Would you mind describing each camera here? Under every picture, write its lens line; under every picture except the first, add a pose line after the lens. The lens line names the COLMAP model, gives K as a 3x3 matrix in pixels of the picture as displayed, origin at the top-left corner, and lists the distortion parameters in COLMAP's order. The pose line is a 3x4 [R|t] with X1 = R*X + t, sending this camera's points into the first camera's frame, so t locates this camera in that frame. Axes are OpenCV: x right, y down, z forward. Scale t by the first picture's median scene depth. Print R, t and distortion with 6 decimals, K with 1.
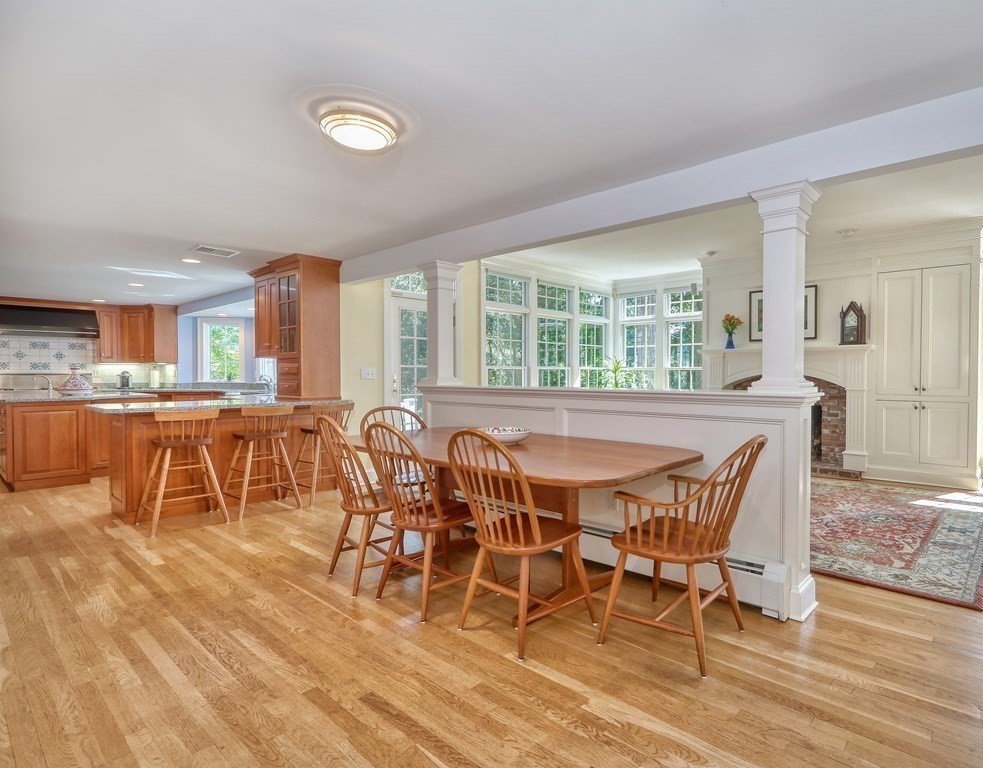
lens RADIAL K [[532.3, 0, 578.2], [0, 532.3, 386.8], [0, 0, 1]] dist [0.002524, 0.000722]
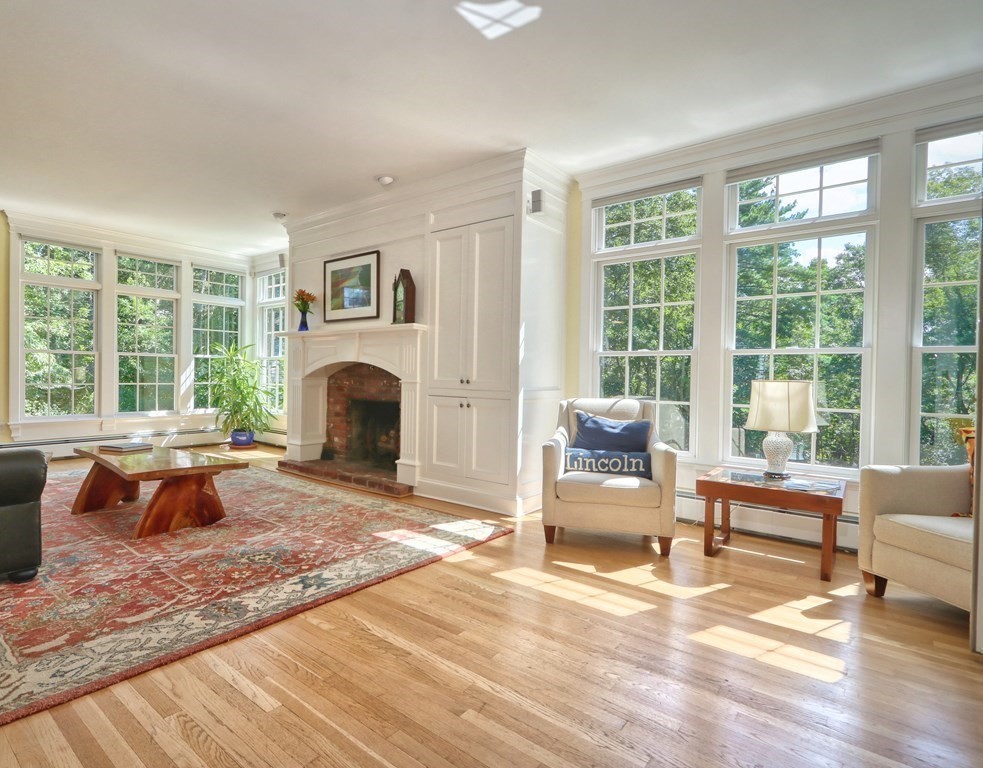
lens RADIAL K [[533.4, 0, 413.1], [0, 533.4, 380.6], [0, 0, 1]] dist [-0.001554, -0.000293]
pose [[0.998489, 0.016987, -0.052253, 0.574823], [-0.017636, 0.999773, -0.011981, 0.013275], [0.052037, 0.012884, 0.998562, 0.217625]]
